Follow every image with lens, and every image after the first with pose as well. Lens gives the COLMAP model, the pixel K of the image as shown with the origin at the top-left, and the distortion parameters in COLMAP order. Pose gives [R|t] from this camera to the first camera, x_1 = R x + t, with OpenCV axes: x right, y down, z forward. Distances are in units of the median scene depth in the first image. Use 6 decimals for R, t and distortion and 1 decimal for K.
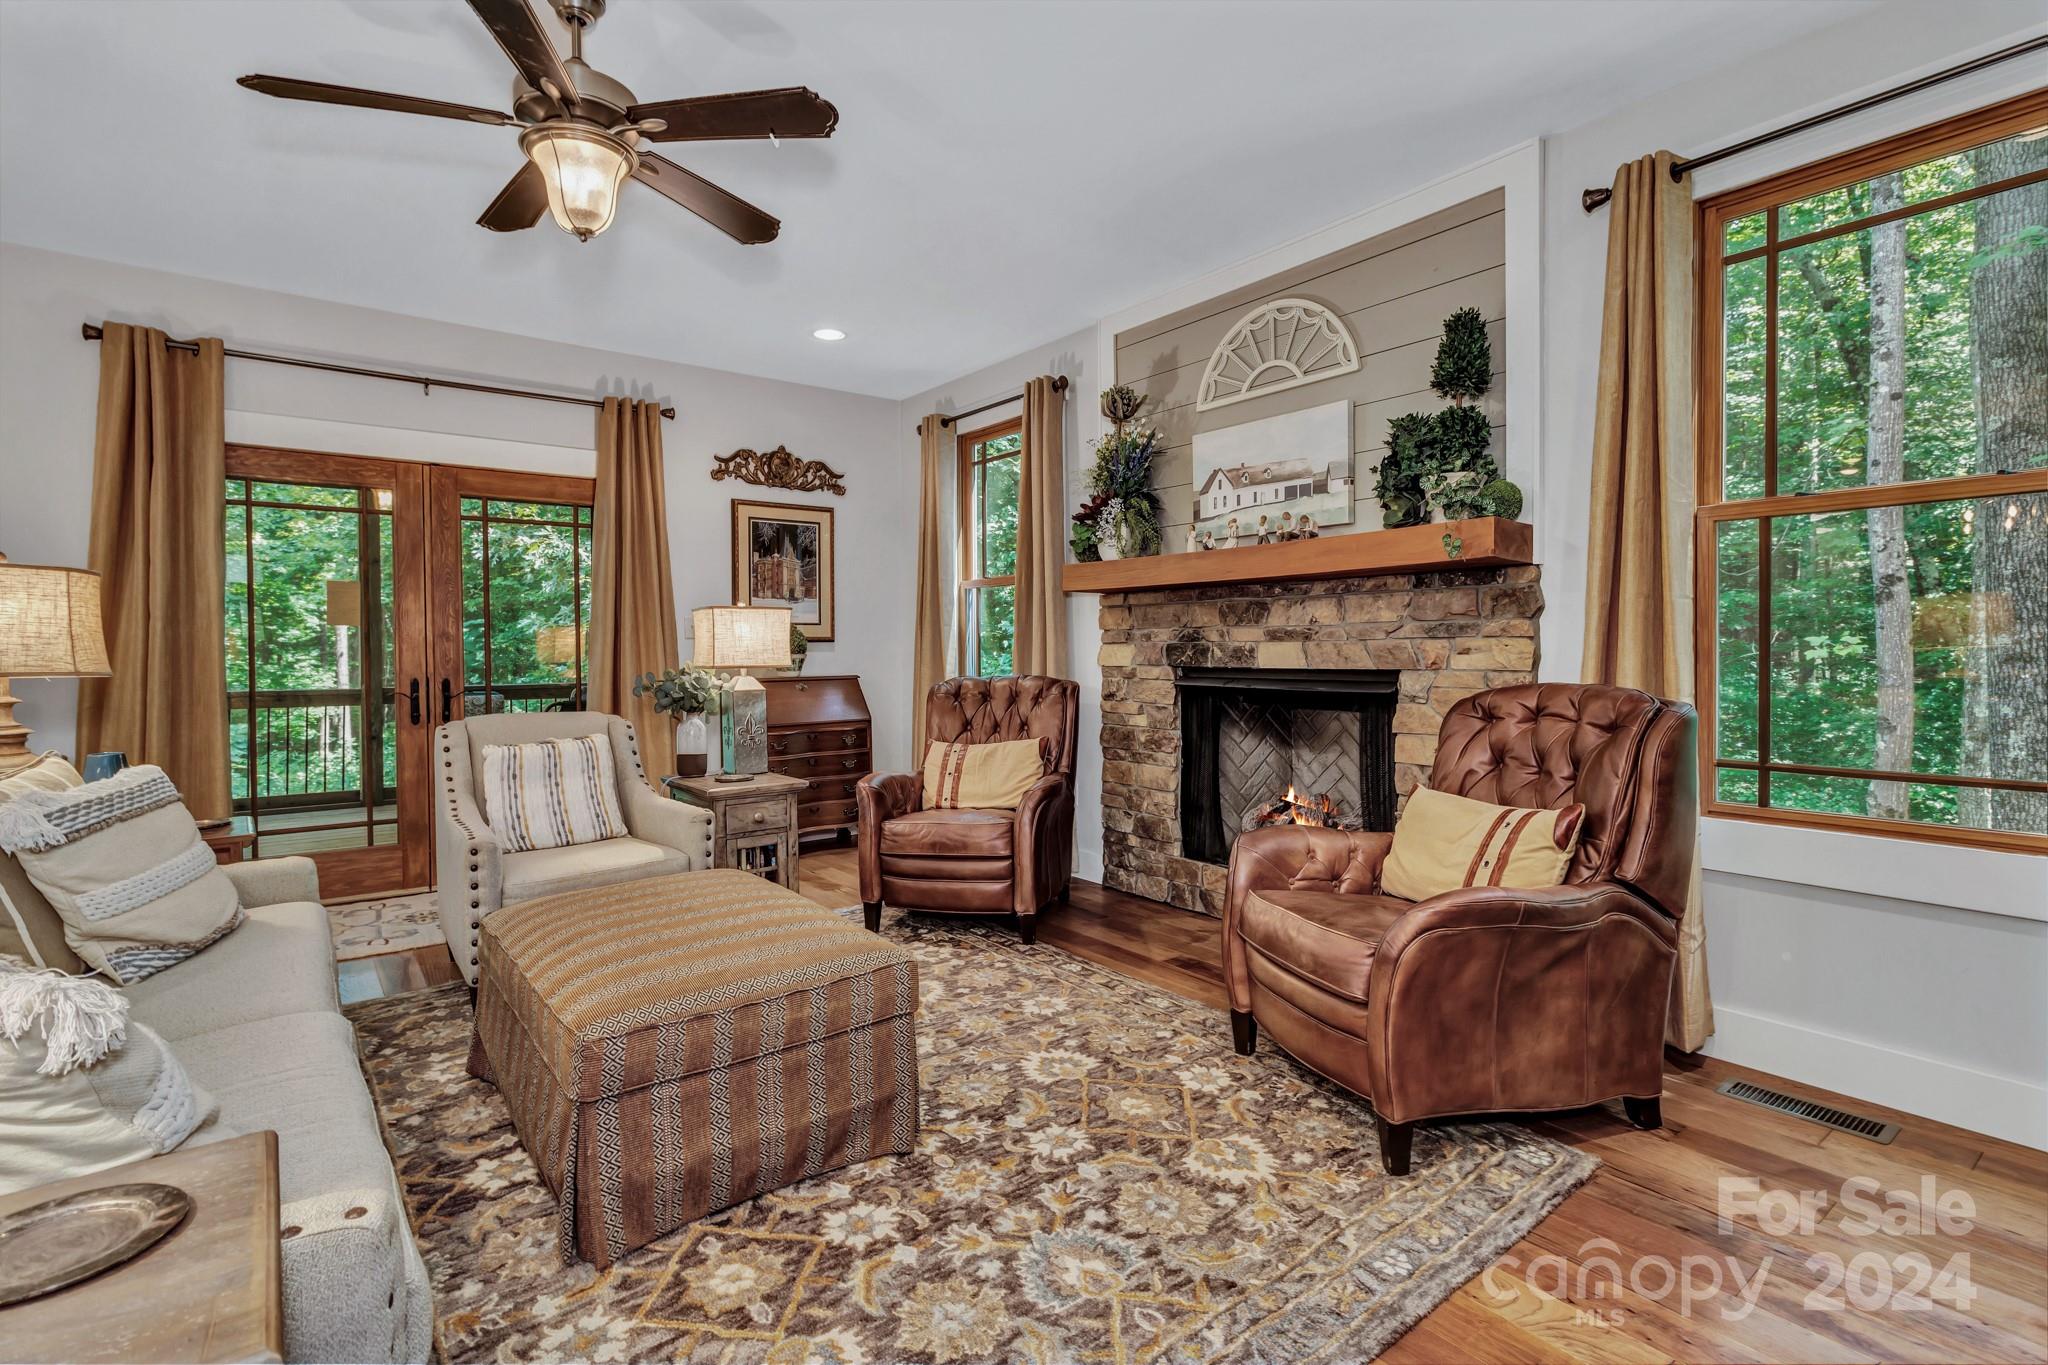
lens RADIAL K [[950.9, 0, 1023.5], [0, 950.9, 666.1], [0, 0, 1]] dist [-0.001429, 0.002937]
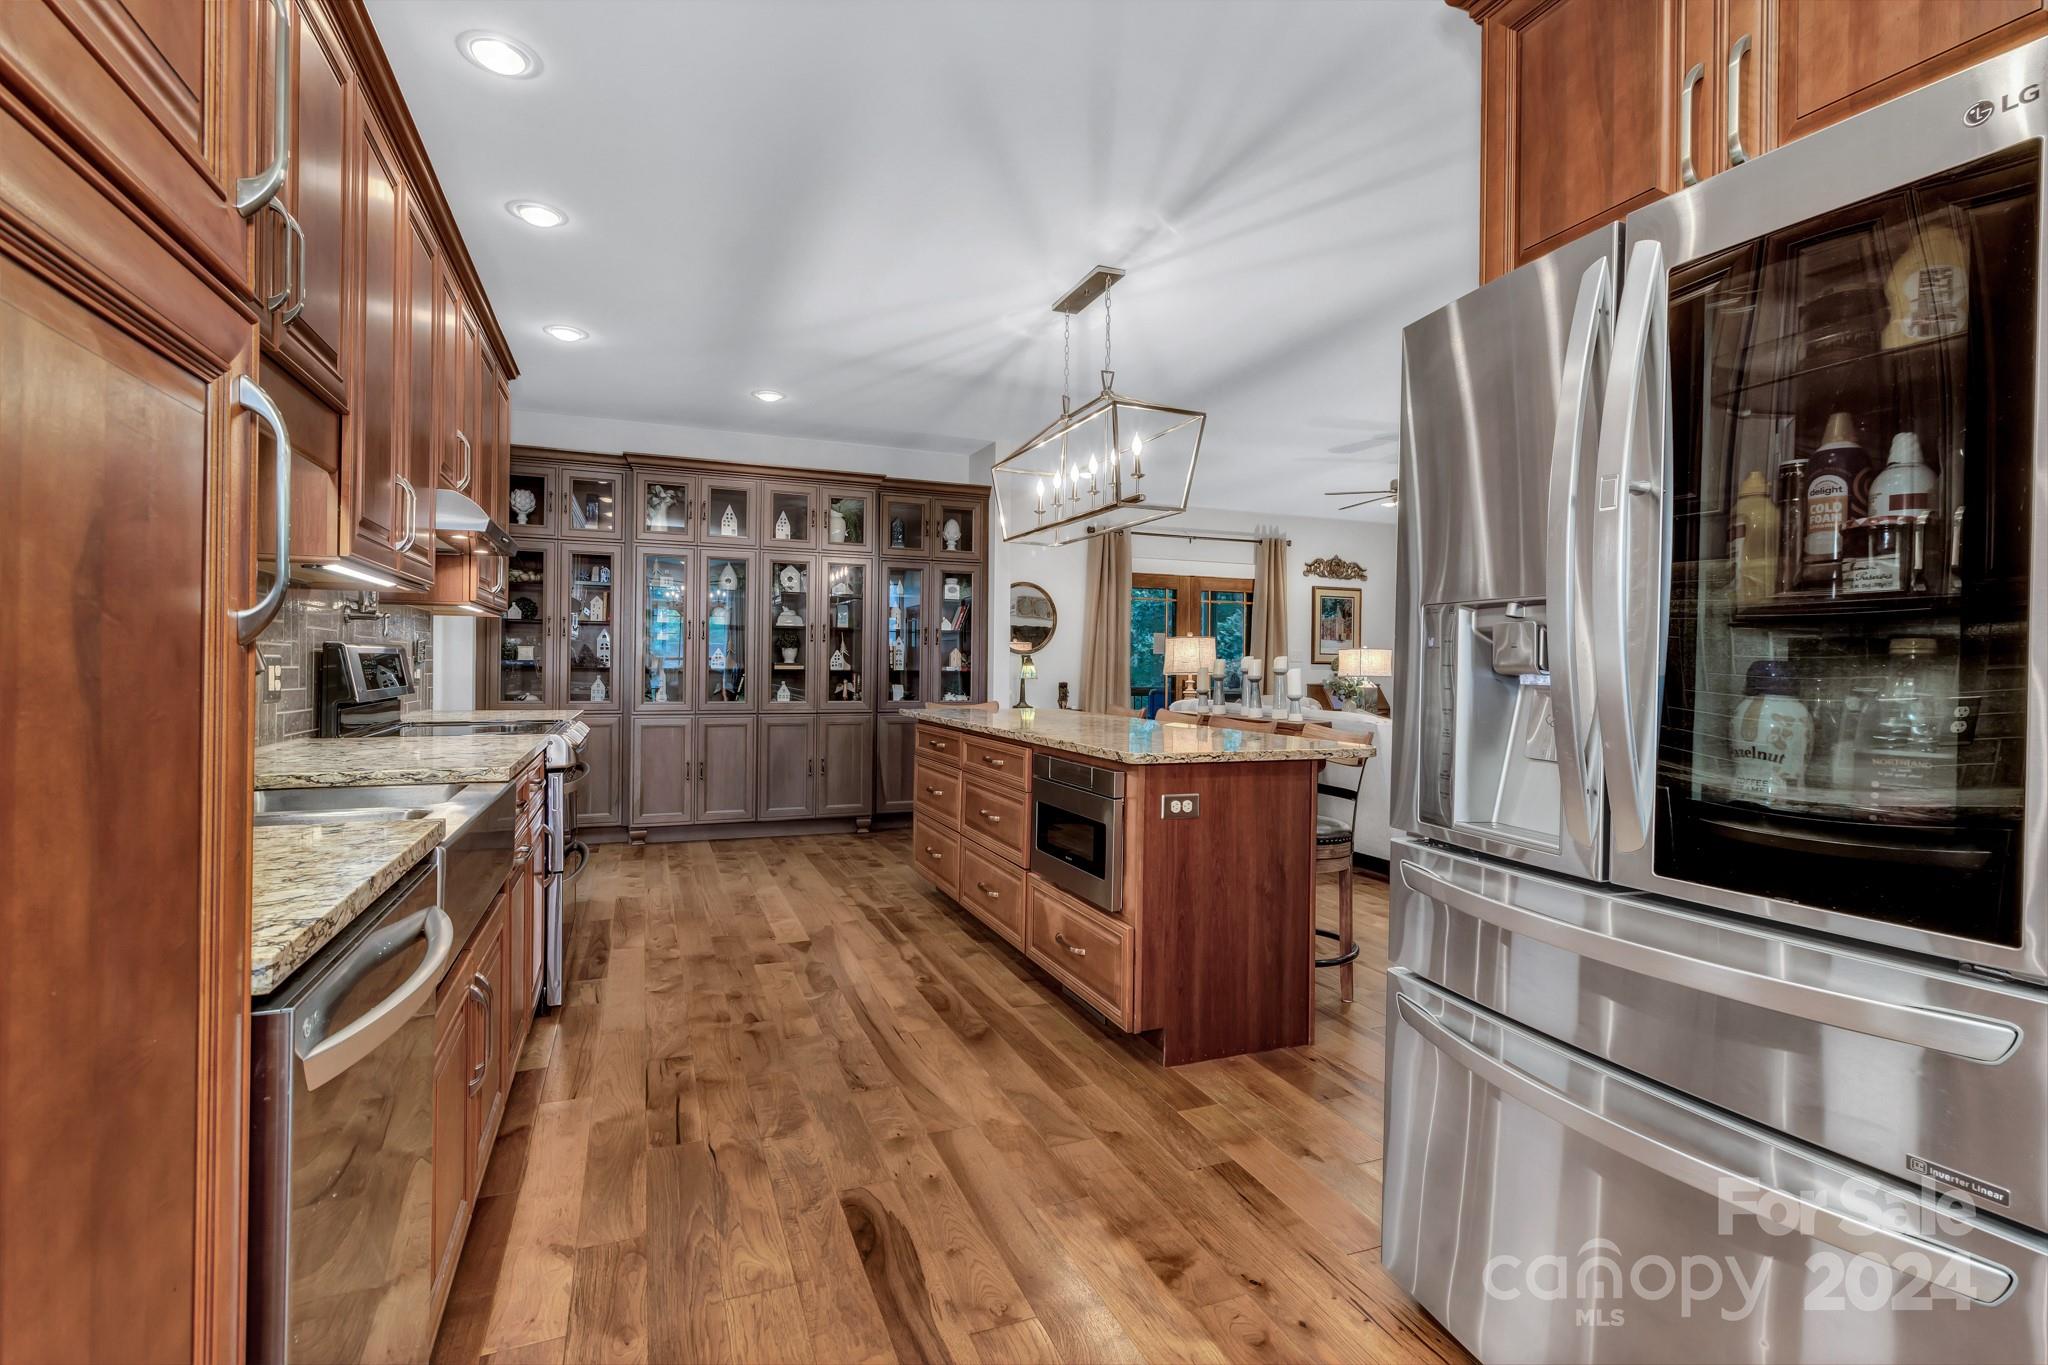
lens RADIAL K [[950.9, 0, 1028.9], [0, 950.9, 669.5], [0, 0, 1]] dist [-0.001429, 0.002937]
pose [[0.963769, 0.017546, -0.266162, -0.595641], [-0.022257, 0.999644, -0.014694, 0.041248], [0.265809, 0.020085, 0.963816, -1.570779]]
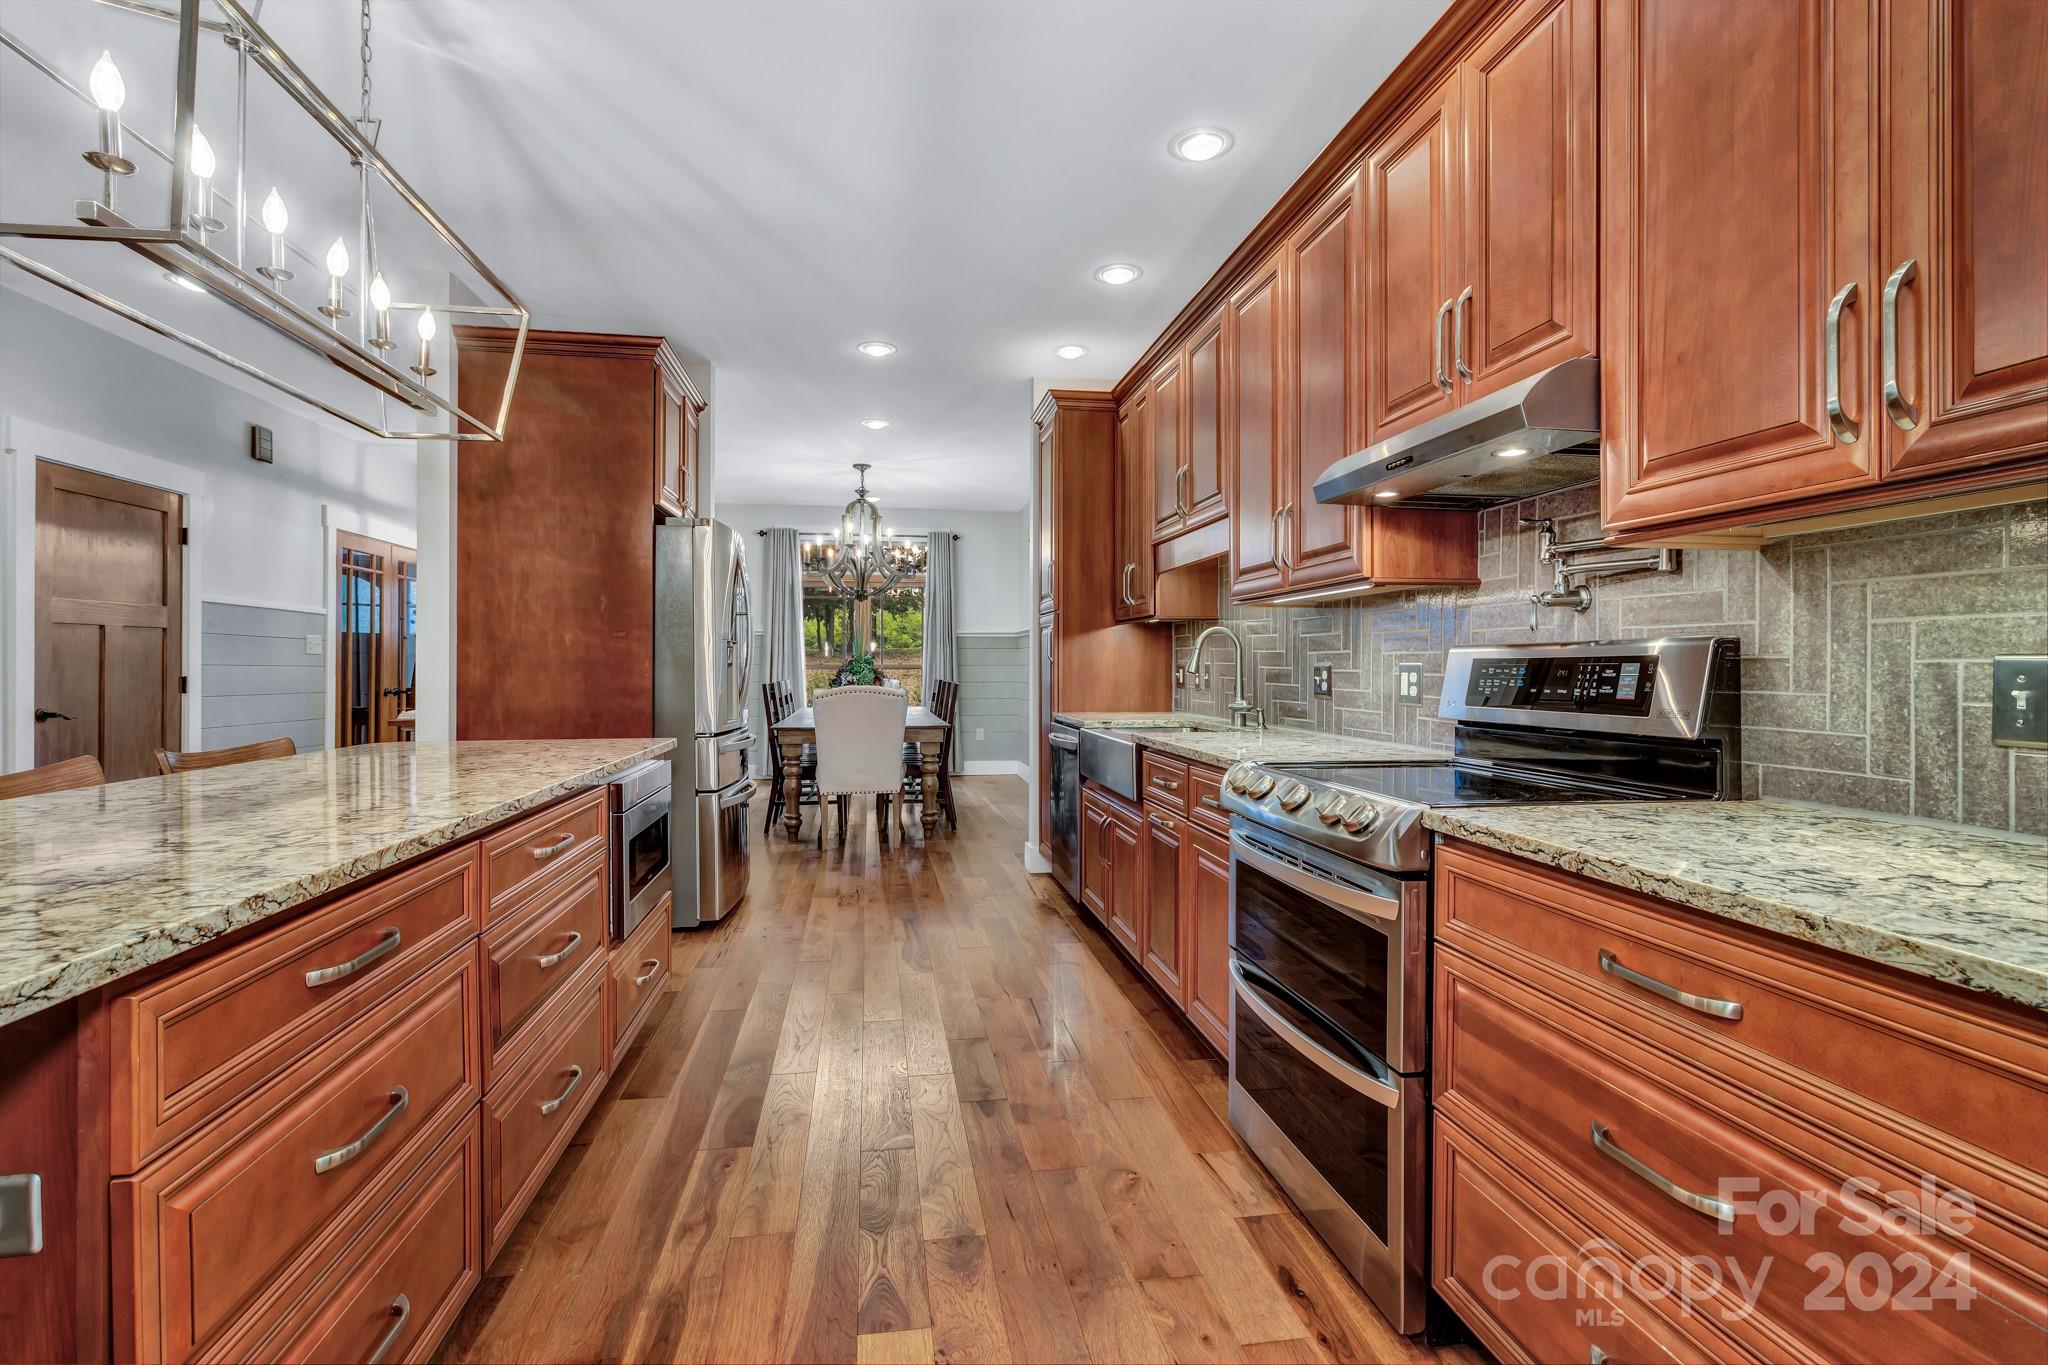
lens RADIAL K [[950.9, 0, 1022.8], [0, 950.9, 662.8], [0, 0, 1]] dist [-0.001429, 0.002937]
pose [[-0.880082, 0.006619, 0.474776, -1.536697], [0.014264, 0.999820, 0.012502, 0.014669], [-0.474608, 0.017775, -0.880018, -0.009730]]
